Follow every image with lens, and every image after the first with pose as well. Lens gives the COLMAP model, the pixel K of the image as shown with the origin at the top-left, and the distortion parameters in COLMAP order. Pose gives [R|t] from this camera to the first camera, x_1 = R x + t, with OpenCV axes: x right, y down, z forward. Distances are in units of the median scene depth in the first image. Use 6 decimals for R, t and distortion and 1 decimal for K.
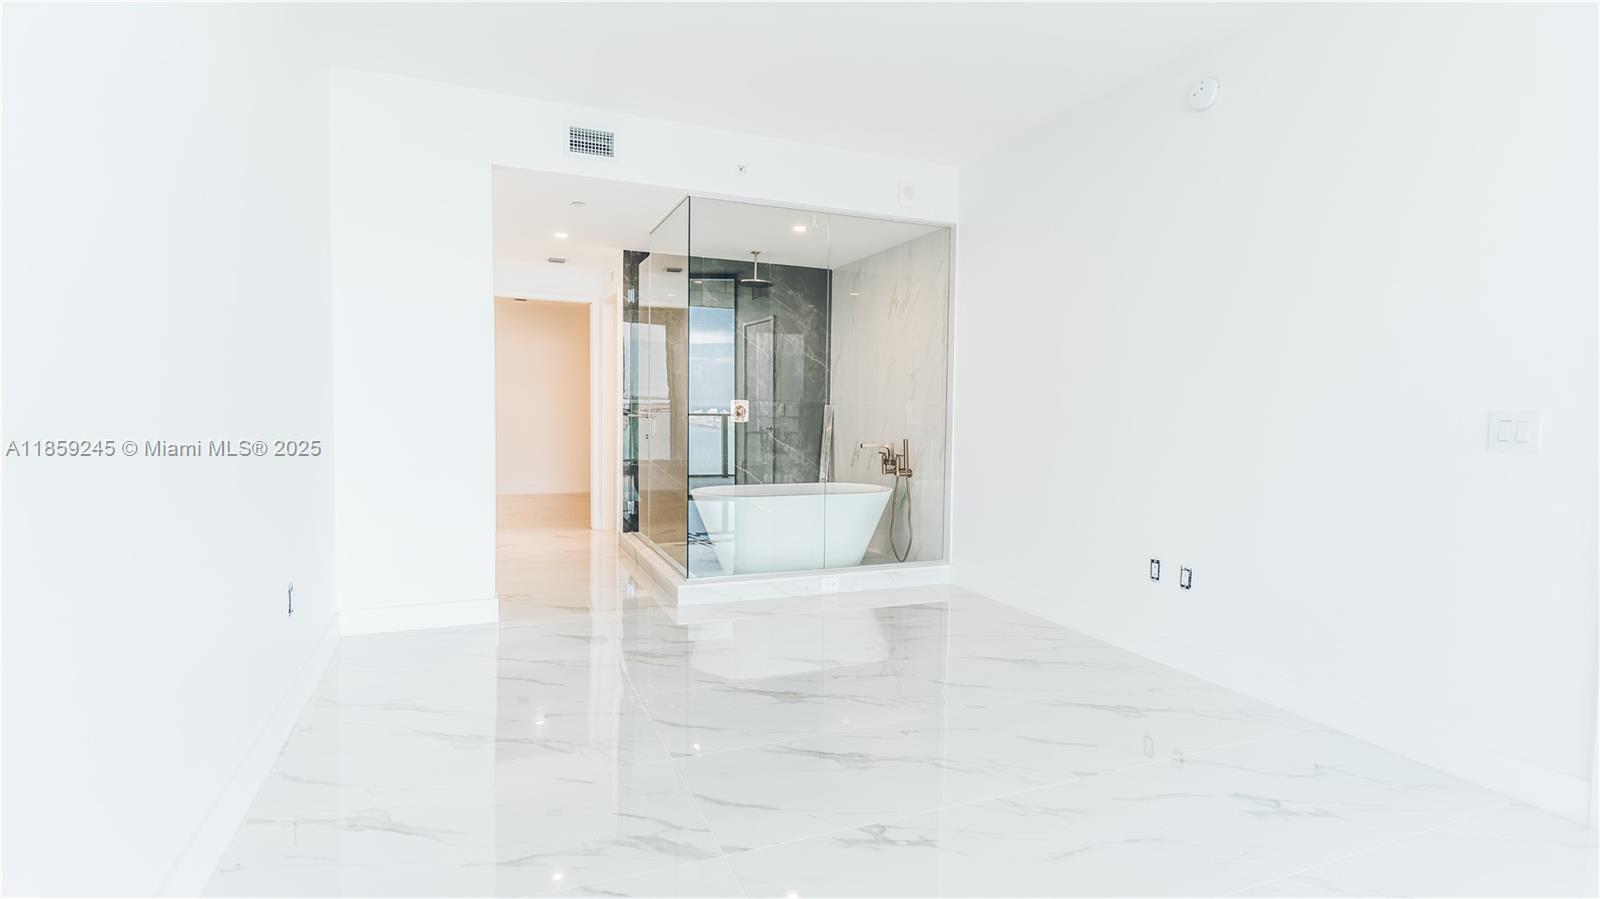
lens RADIAL K [[780.1, 0, 800.0], [0, 780.1, 449.5], [0, 0, 1]] dist [-0.000751, -0.000027]
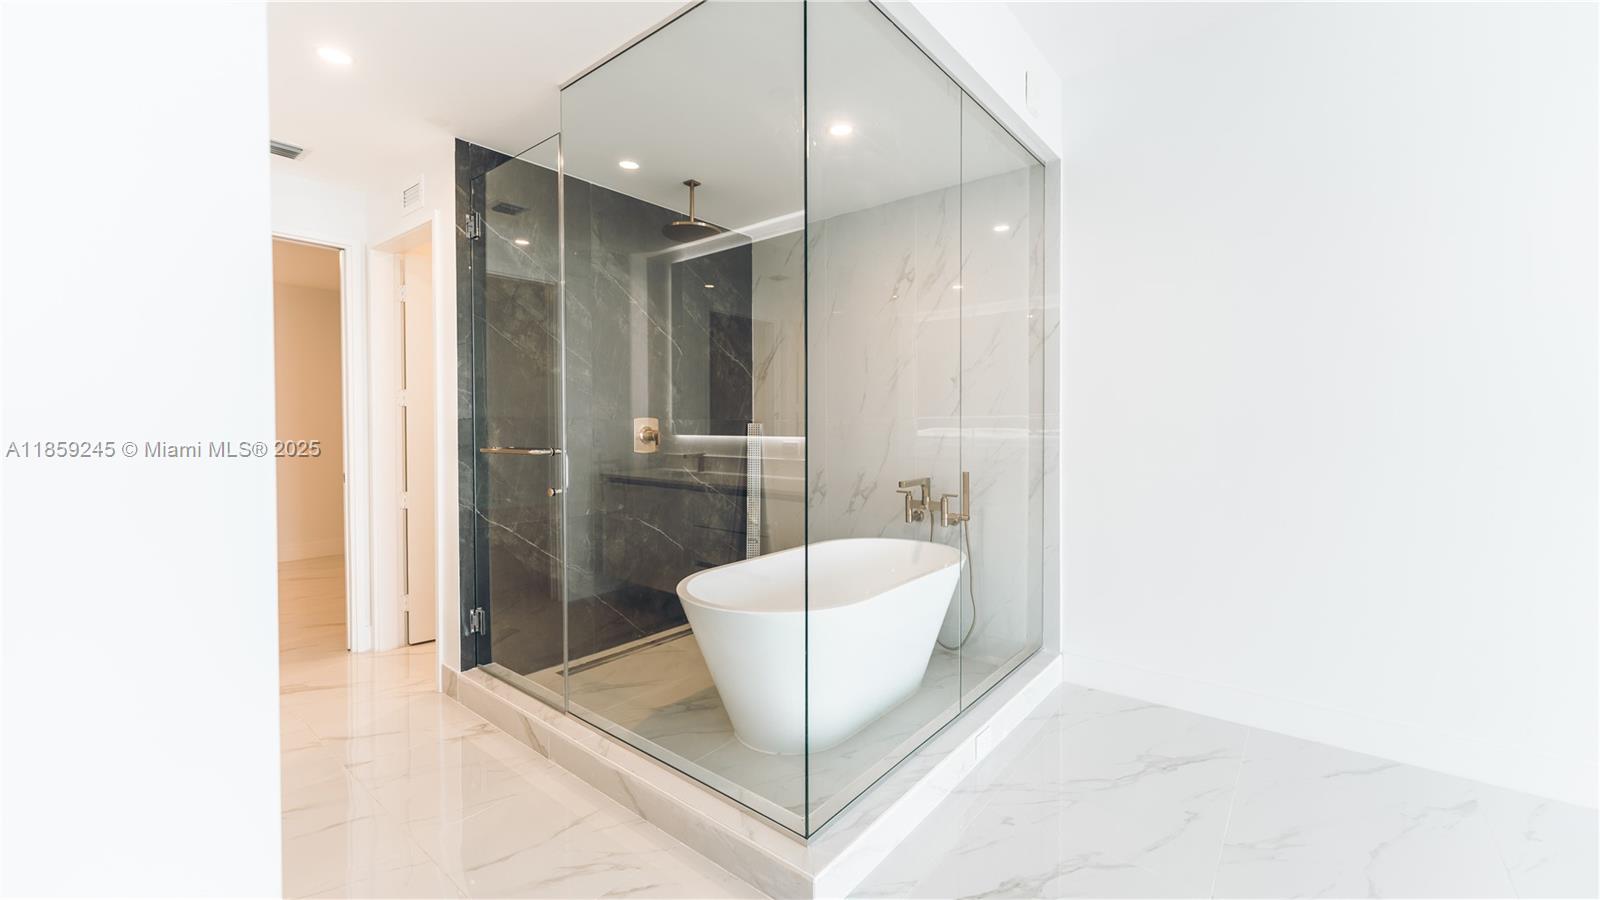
lens RADIAL K [[642.4, 0, 800.6], [0, 642.4, 430.6], [0, 0, 1]] dist [0.000211, -0.000074]
pose [[0.879872, -0.023664, 0.474622, -0.231246], [0.042036, 0.998720, -0.028134, -0.035145], [-0.473348, 0.044705, 0.879740, 0.510554]]
